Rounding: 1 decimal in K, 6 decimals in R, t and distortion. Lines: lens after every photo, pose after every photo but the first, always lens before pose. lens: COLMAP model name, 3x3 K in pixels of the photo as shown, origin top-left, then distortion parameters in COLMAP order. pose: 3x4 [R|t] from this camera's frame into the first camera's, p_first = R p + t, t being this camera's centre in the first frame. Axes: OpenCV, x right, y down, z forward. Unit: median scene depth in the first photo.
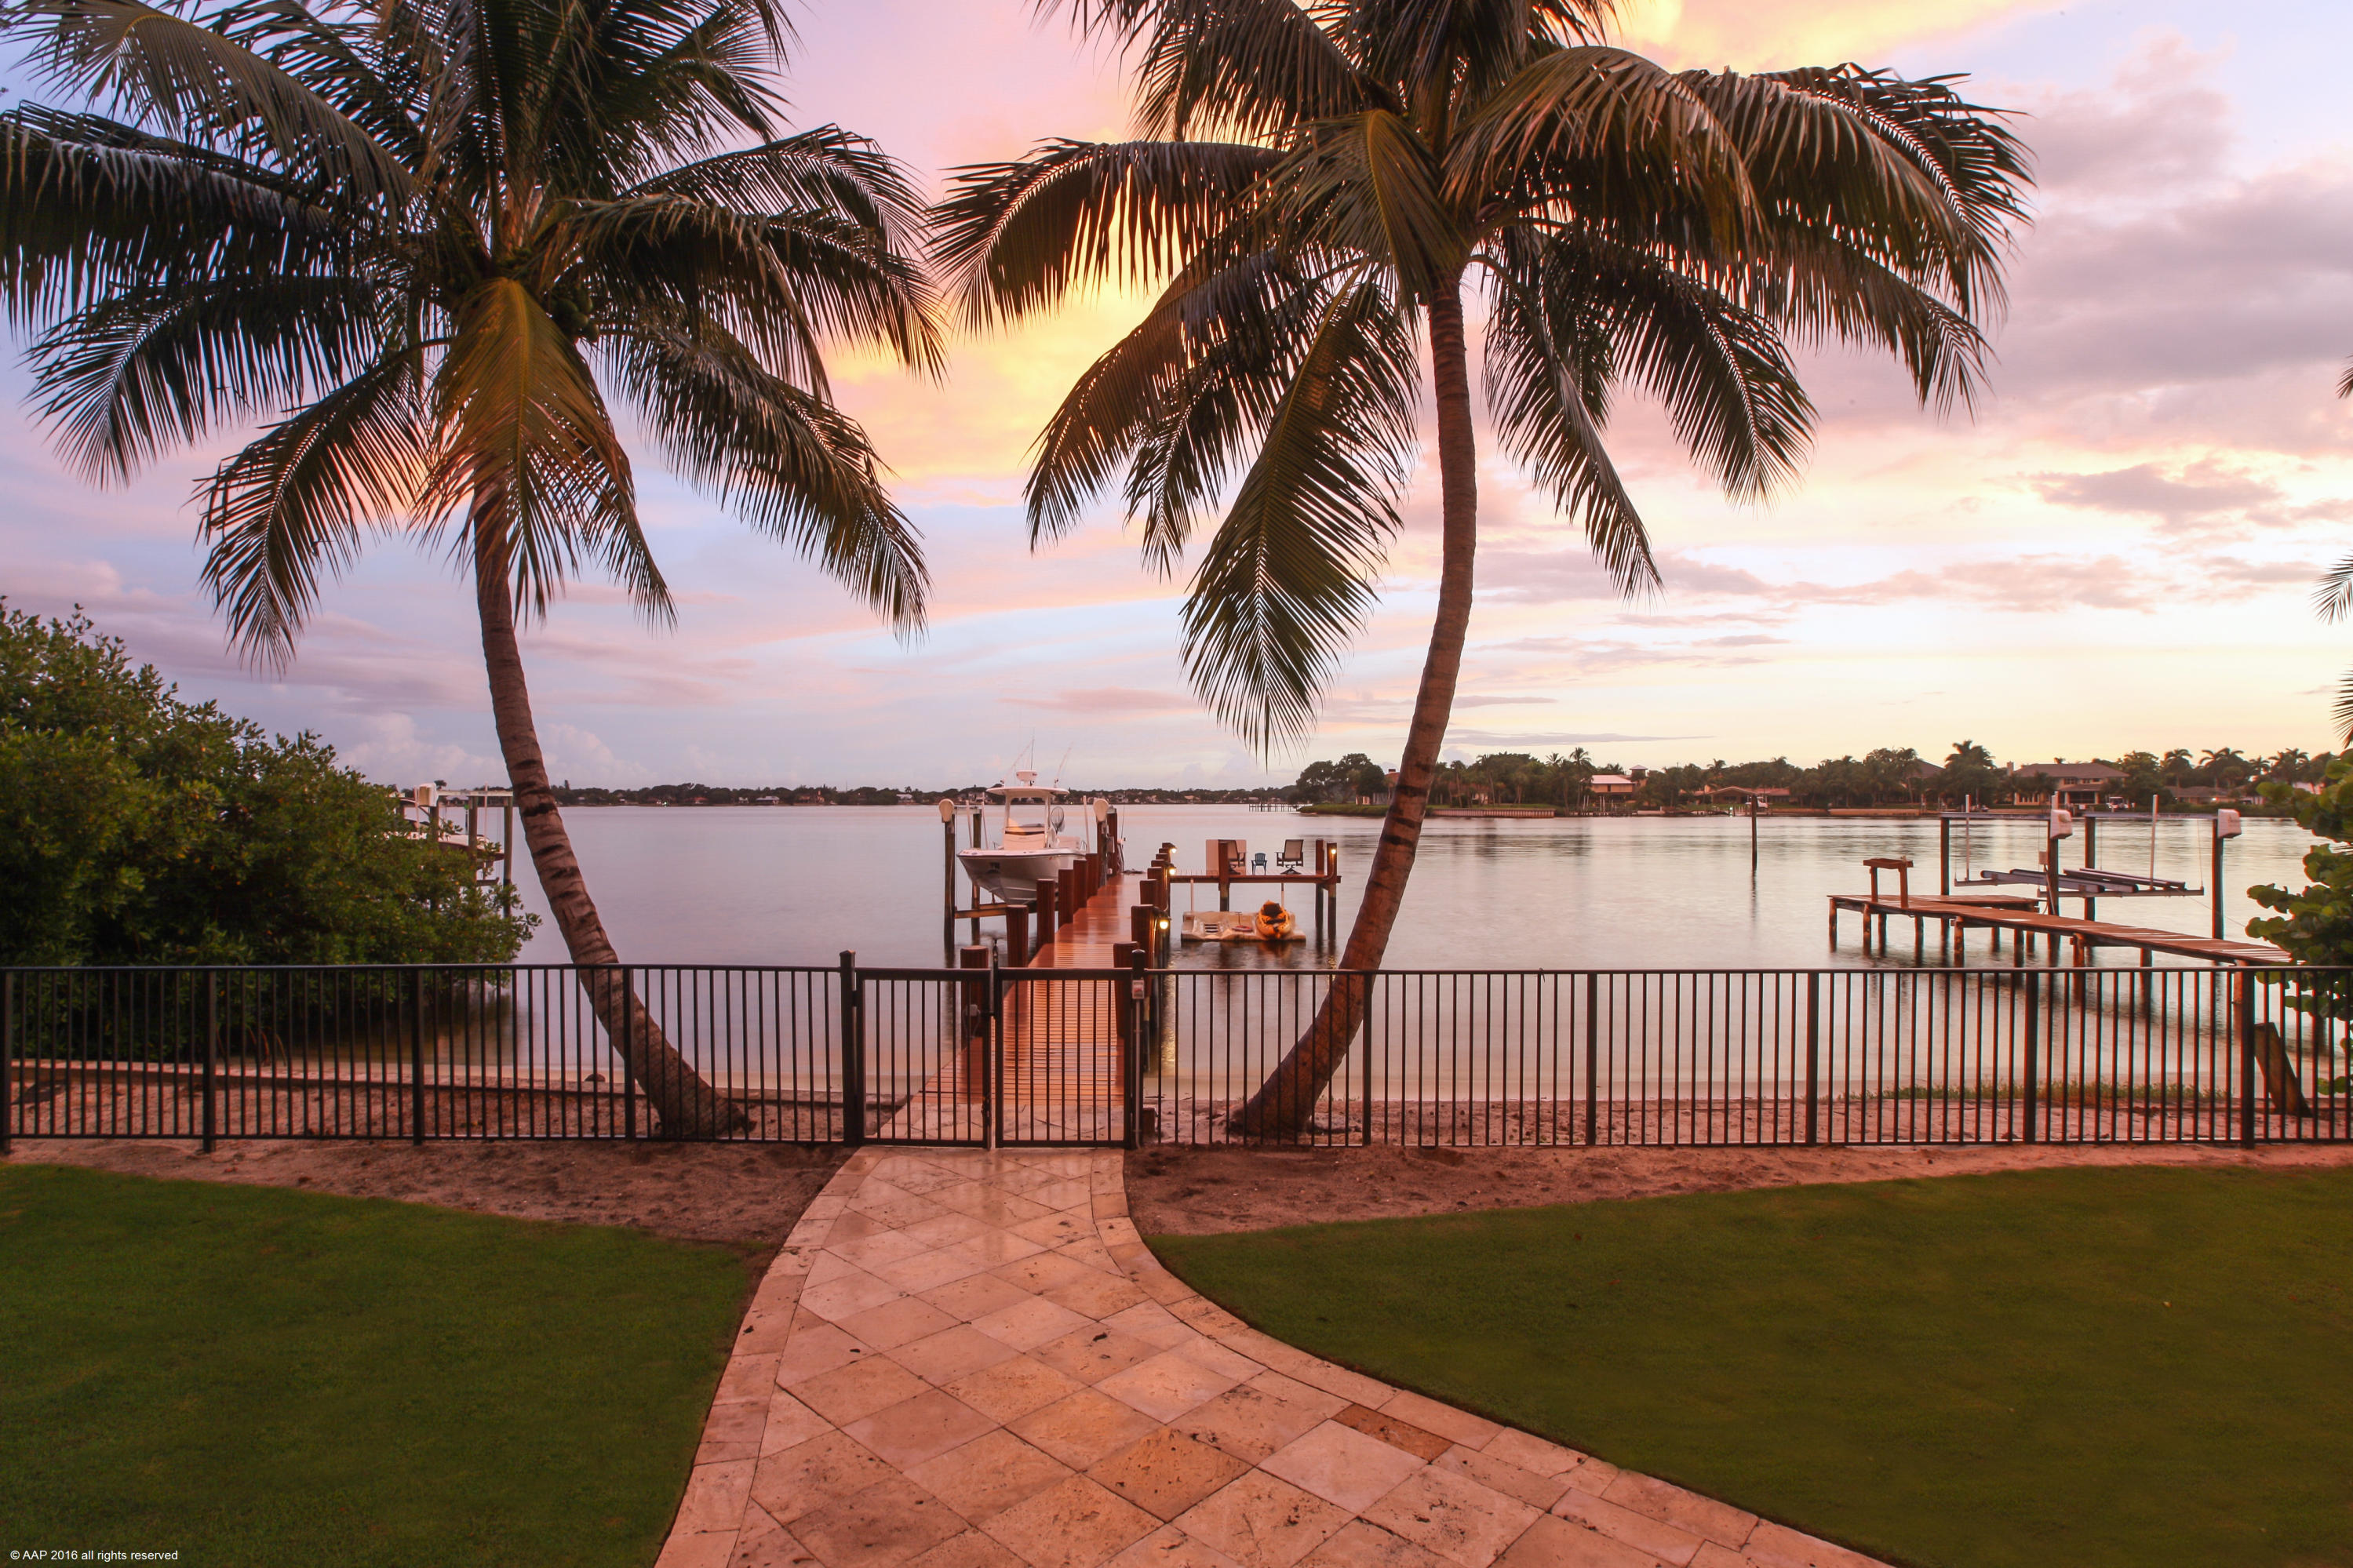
lens RADIAL K [[1111.1, 0, 1176.5], [0, 1111.1, 784.0], [0, 0, 1]] dist [0.030534, 0.000252]
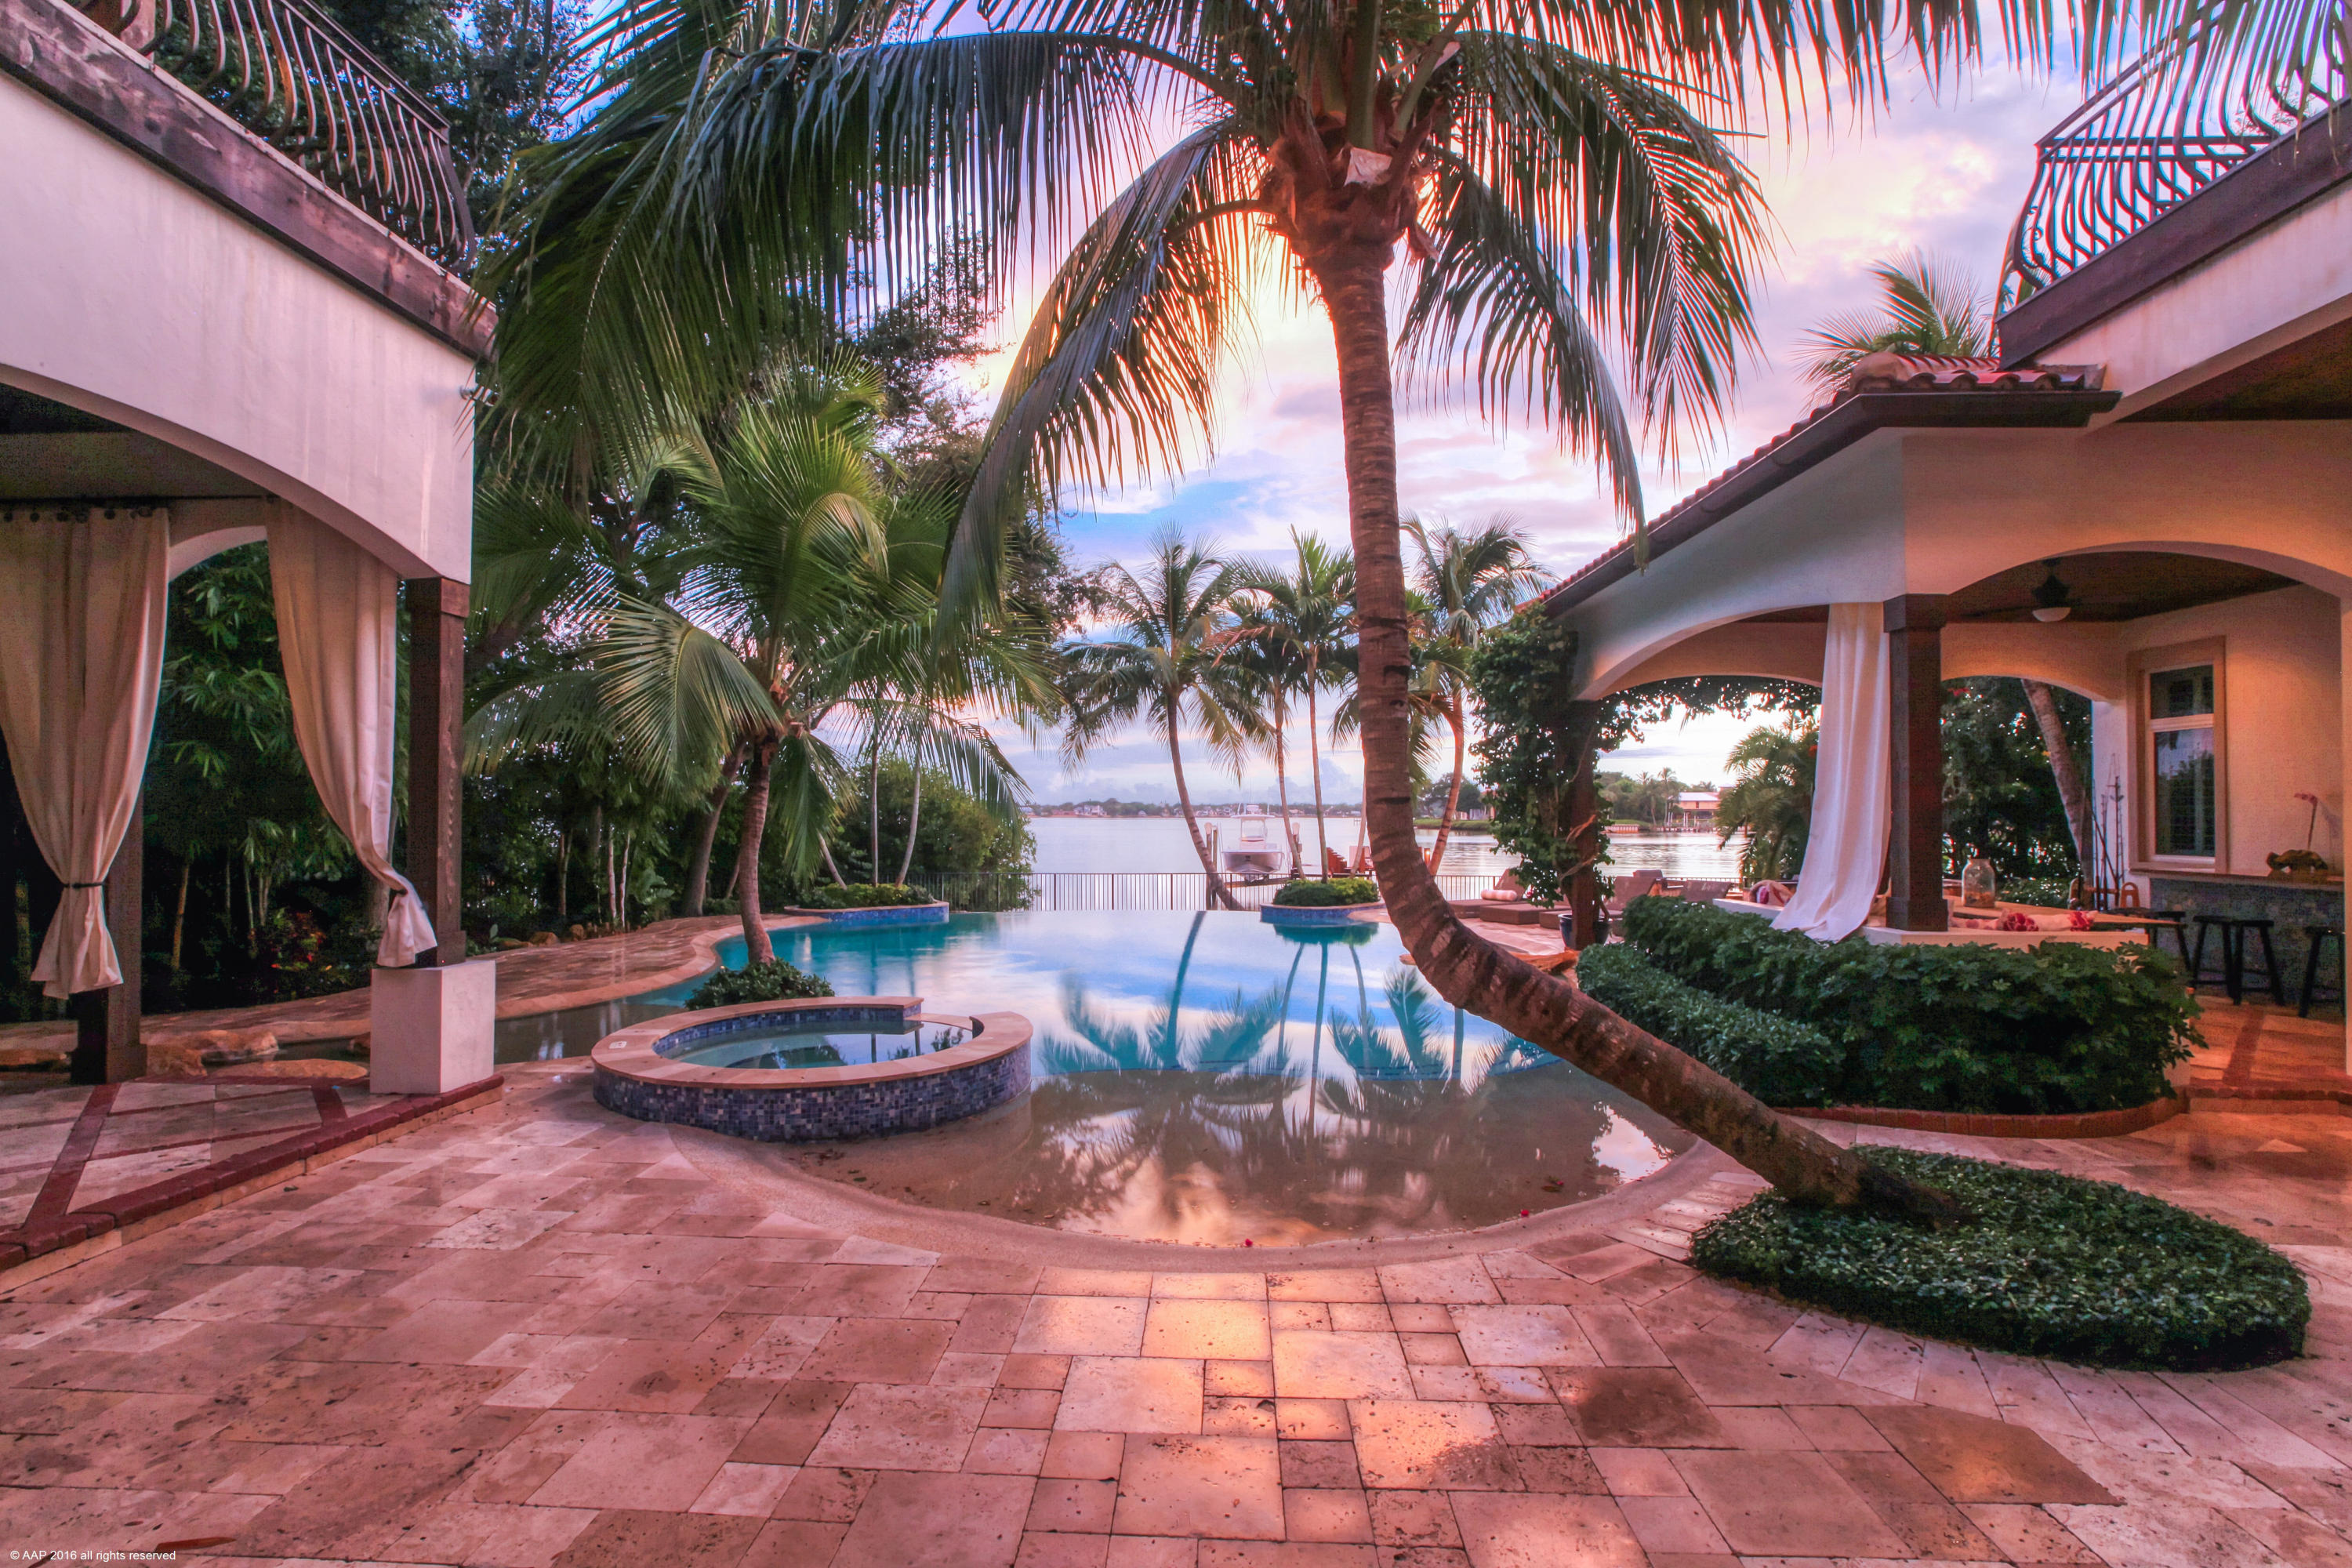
lens RADIAL K [[1074.3, 0, 1176.0], [0, 1074.3, 784.0], [0, 0, 1]] dist [-0.060079, 0.026991]
pose [[0.995414, 0.002004, -0.095642, -0.015512], [-0.003276, 0.999908, -0.013144, -0.003997], [0.095607, 0.013397, 0.995329, -0.120848]]
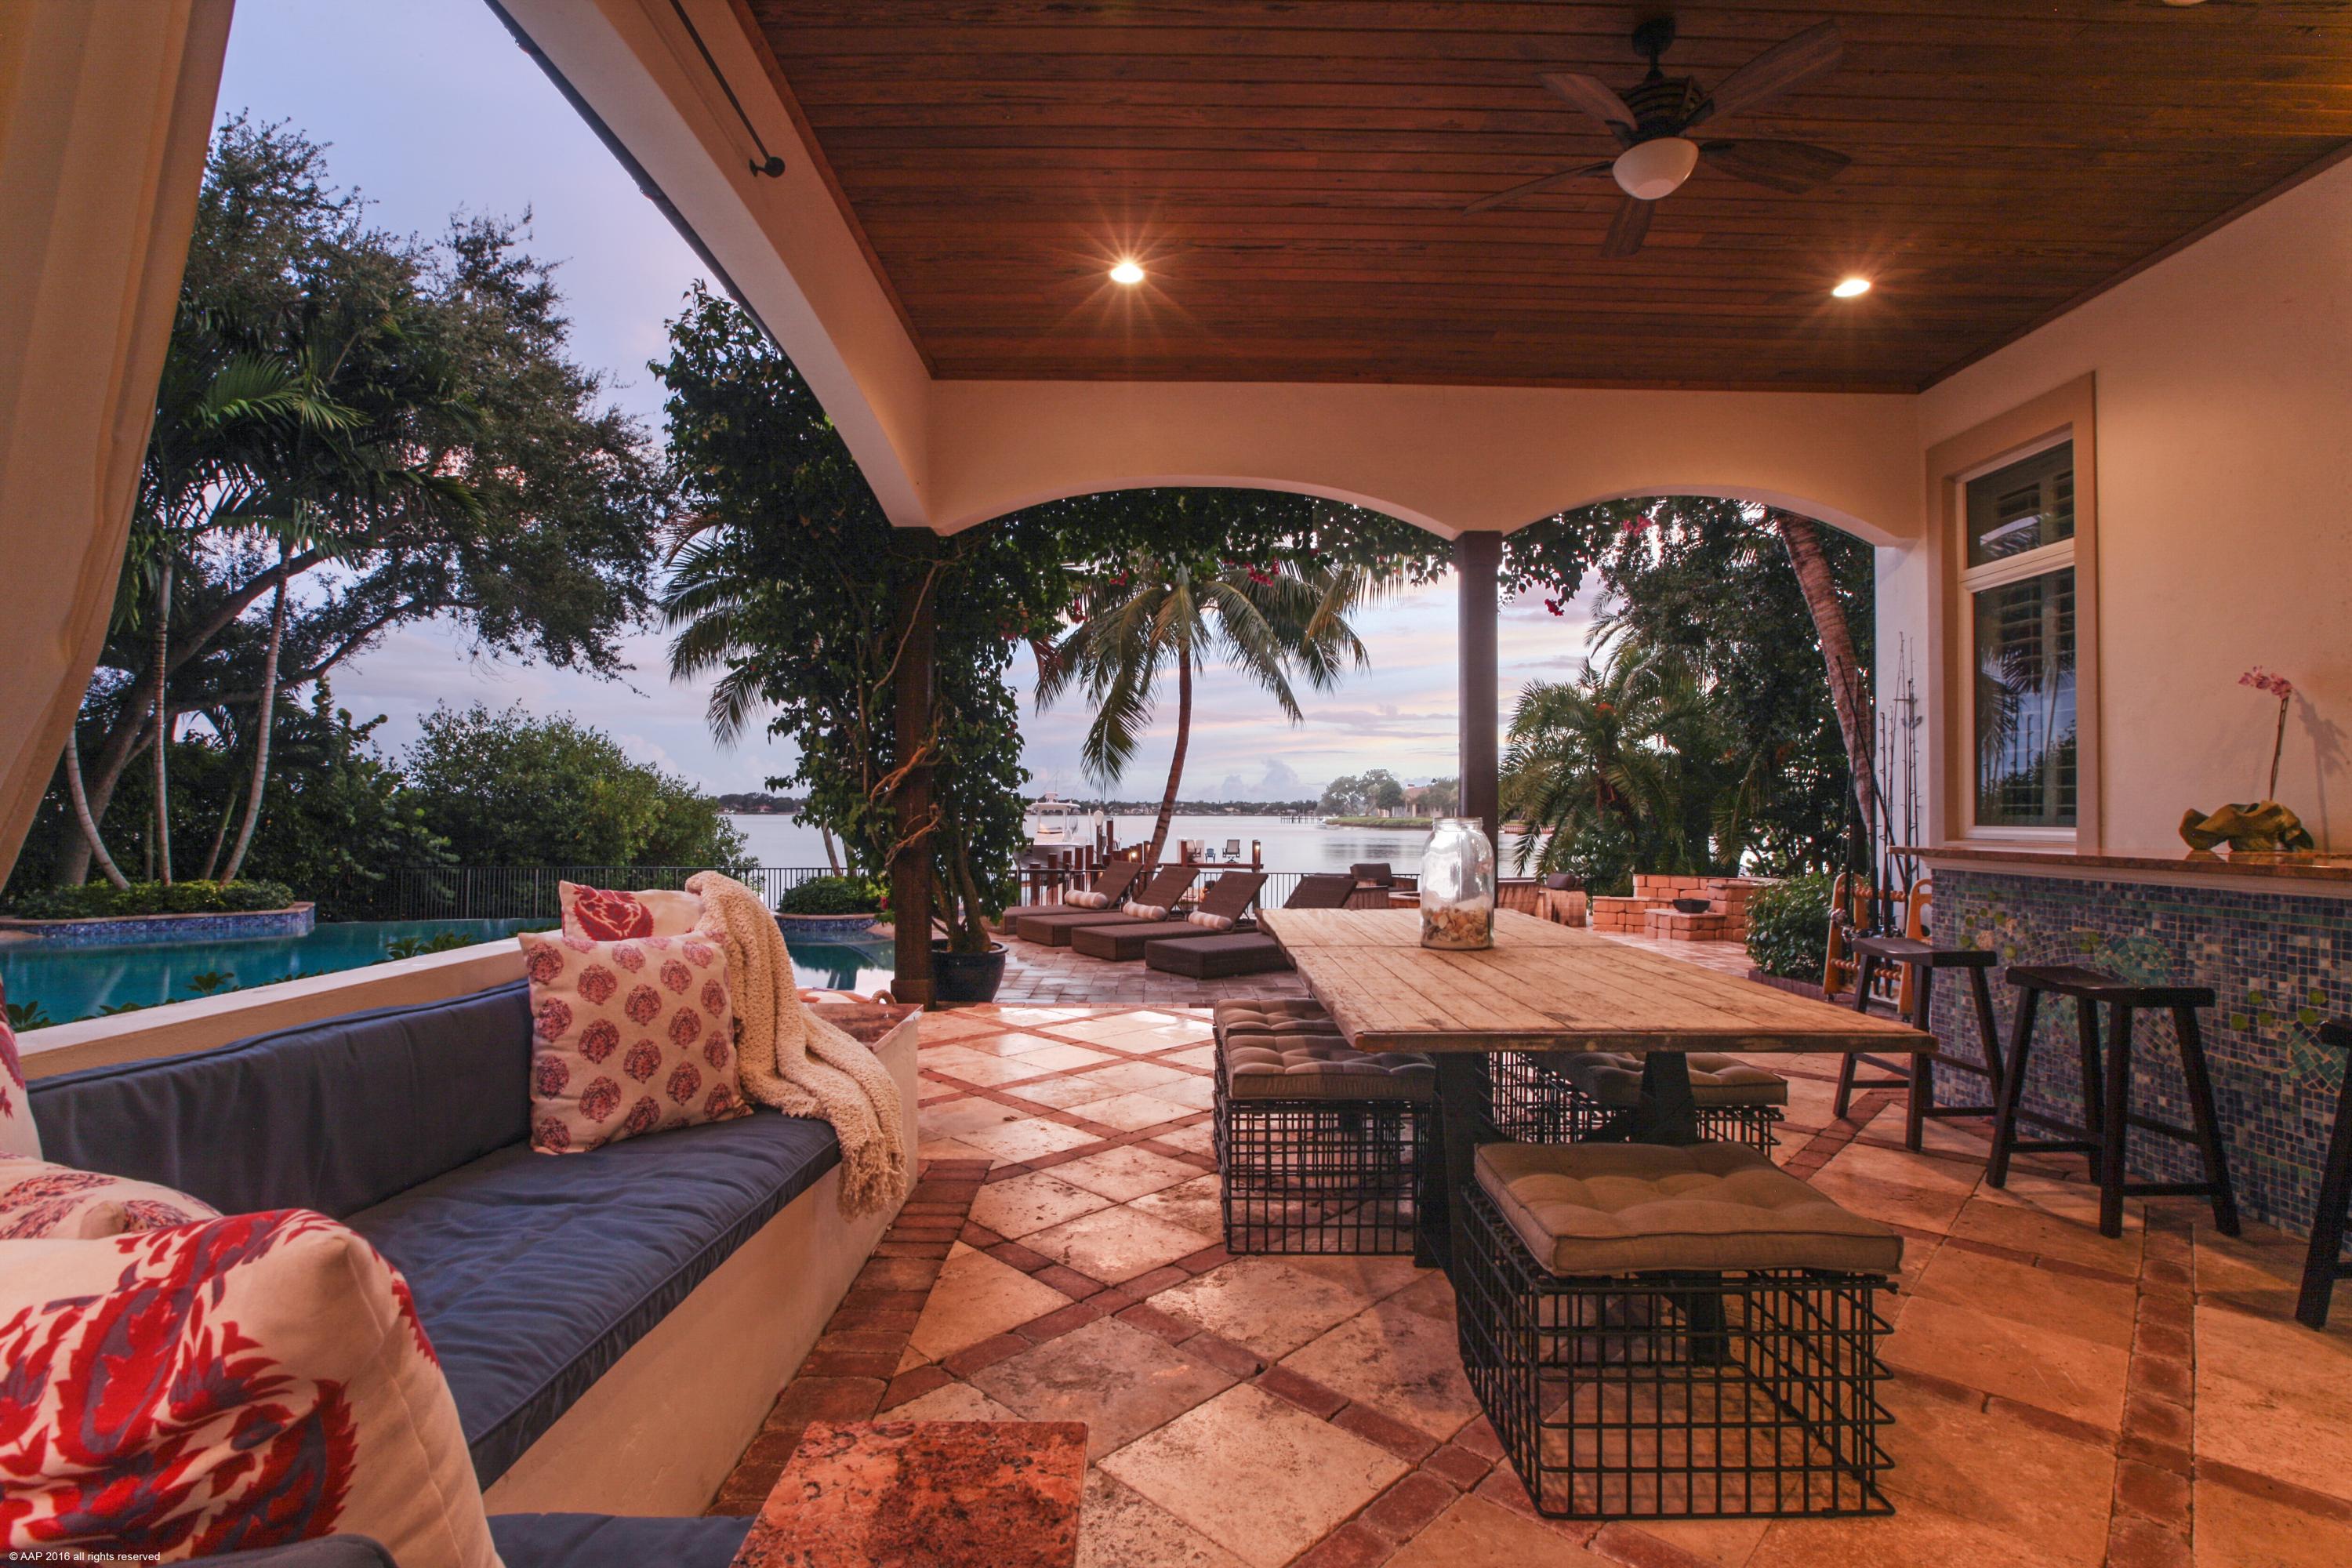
lens RADIAL K [[1074.3, 0, 1176.0], [0, 1074.3, 784.0], [0, 0, 1]] dist [-0.060079, 0.026991]
pose [[0.999331, 0.005865, -0.036108, 0.016112], [-0.006276, 0.999917, -0.011266, -0.001324], [0.036039, 0.011485, 0.999284, -0.083343]]
